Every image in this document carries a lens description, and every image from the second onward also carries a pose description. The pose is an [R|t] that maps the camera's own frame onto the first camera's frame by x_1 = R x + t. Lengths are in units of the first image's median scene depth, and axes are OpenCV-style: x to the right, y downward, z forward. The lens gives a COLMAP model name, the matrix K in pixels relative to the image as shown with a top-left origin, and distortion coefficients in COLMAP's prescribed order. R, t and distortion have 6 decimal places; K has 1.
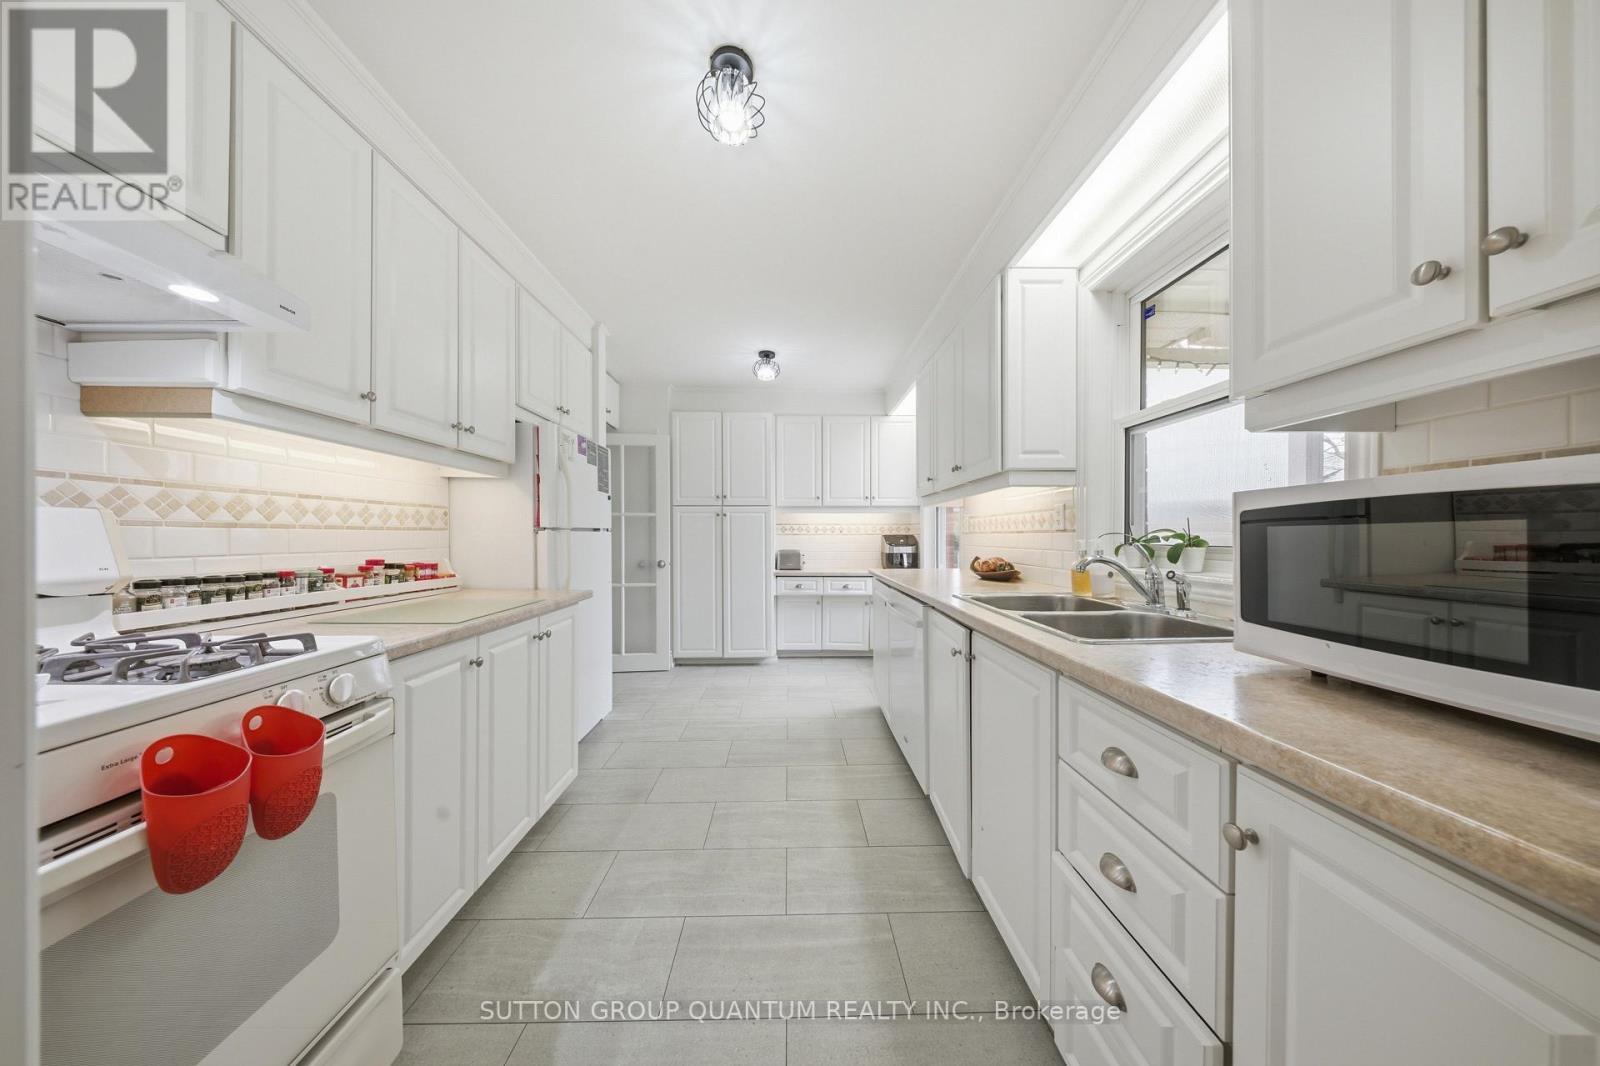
lens RADIAL K [[473.7, 0, 801.7], [0, 473.7, 534.4], [0, 0, 1]] dist [0.004626, -0.002880]
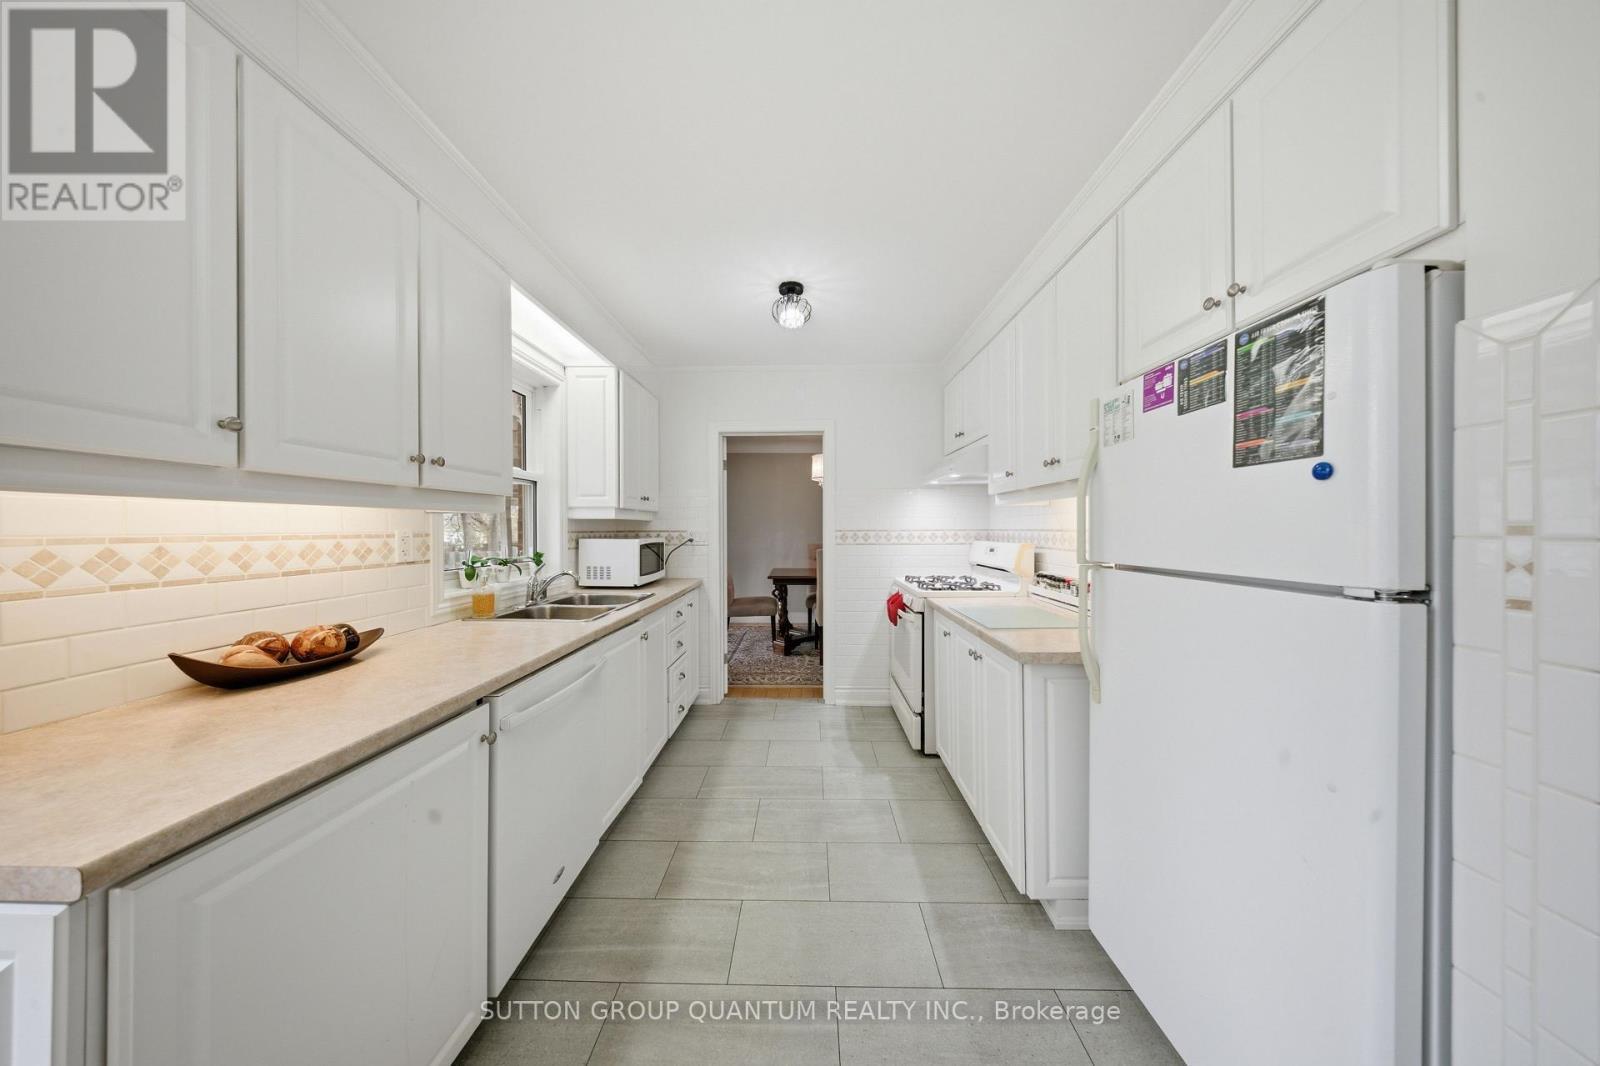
lens RADIAL K [[473.7, 0, 801.7], [0, 473.7, 534.4], [0, 0, 1]] dist [0.004626, -0.002880]
pose [[-0.998913, 0.000908, 0.046607, -0.221187], [0.001091, 0.999992, 0.003904, -0.073608], [-0.046603, 0.003951, -0.998906, 2.321099]]
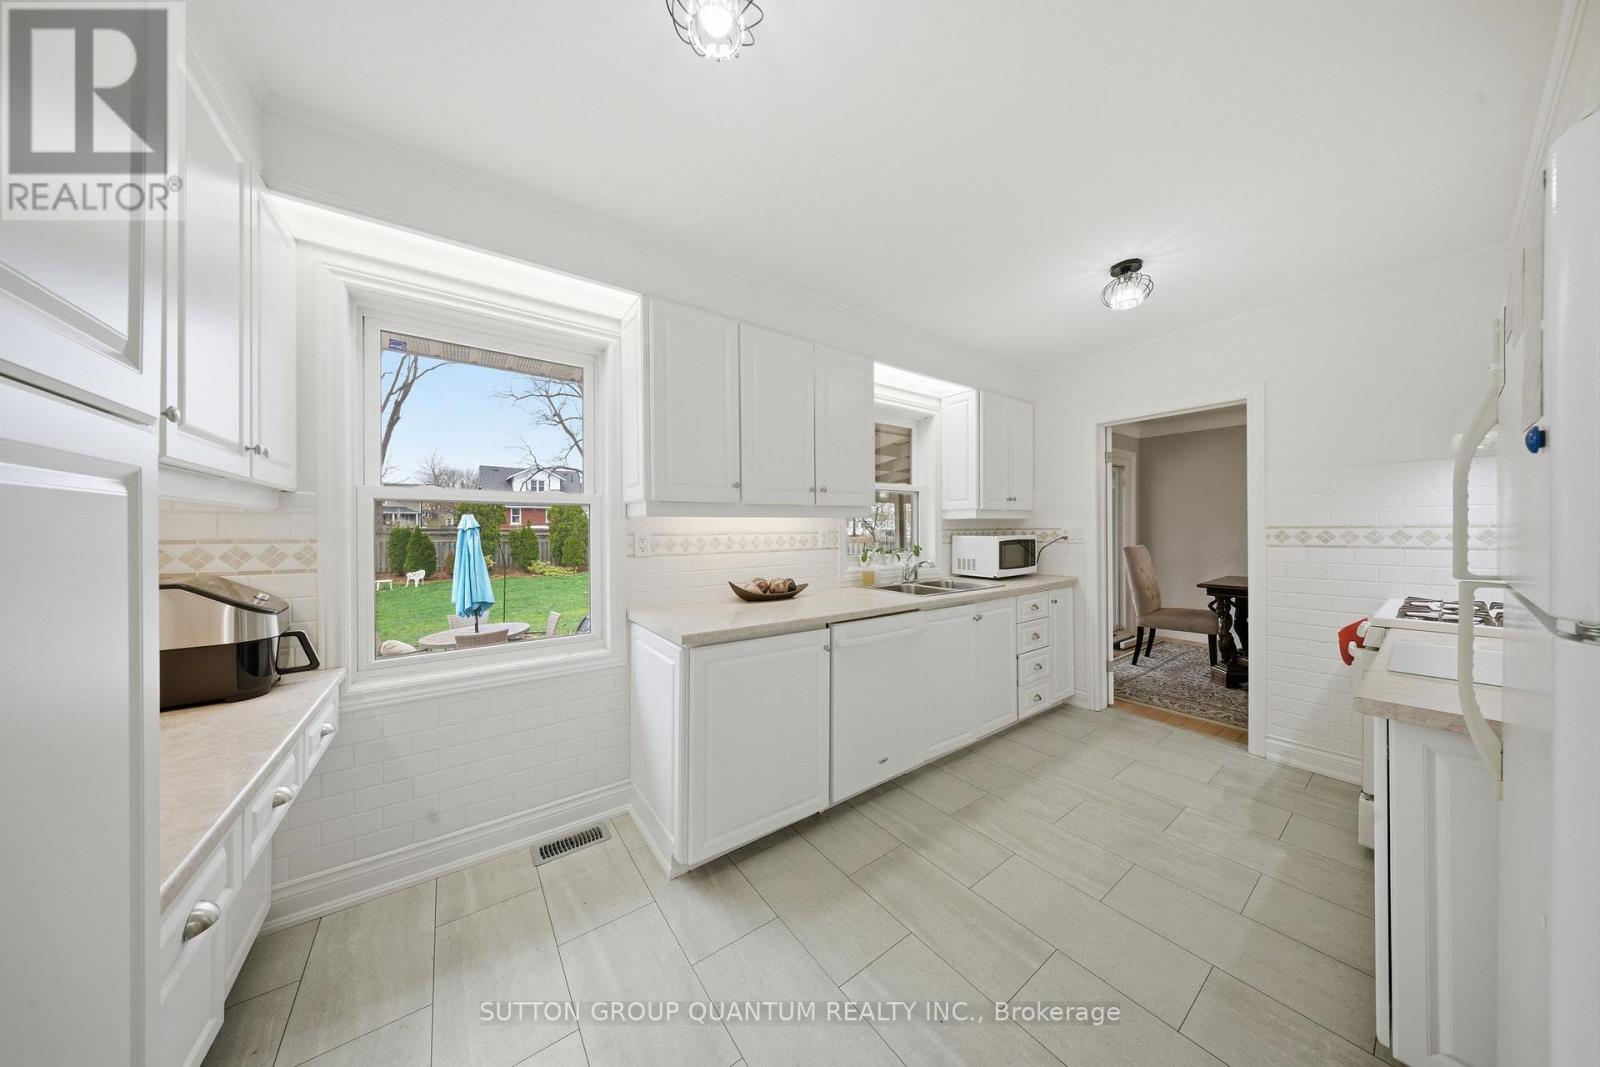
lens RADIAL K [[473.7, 0, 801.7], [0, 473.7, 534.9], [0, 0, 1]] dist [0.004626, -0.002880]
pose [[-0.572192, -0.005599, 0.820101, -0.698046], [0.002217, 0.999962, 0.008373, -0.073650], [-0.820117, 0.006609, -0.572158, 2.400255]]
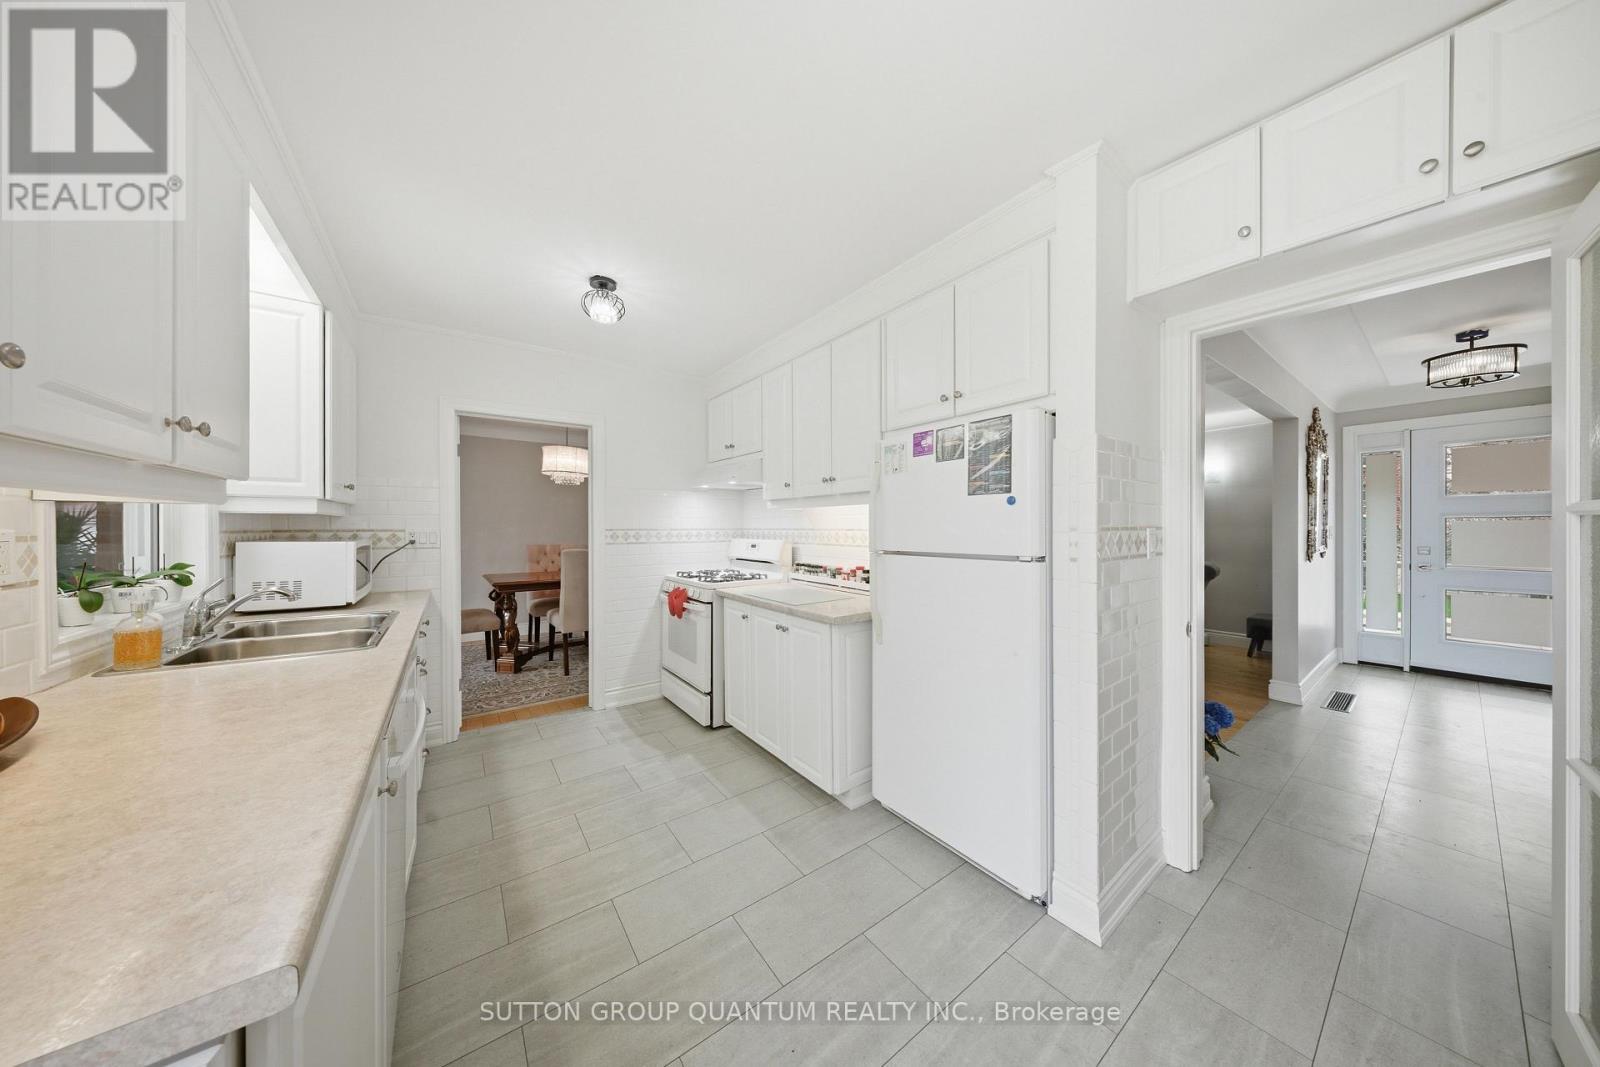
lens RADIAL K [[473.7, 0, 801.7], [0, 473.7, 534.9], [0, 0, 1]] dist [0.004626, -0.002880]
pose [[-0.824113, 0.008065, -0.566368, 0.196330], [0.003983, 0.999956, 0.008444, -0.074285], [0.566411, 0.004703, -0.824110, 2.382534]]
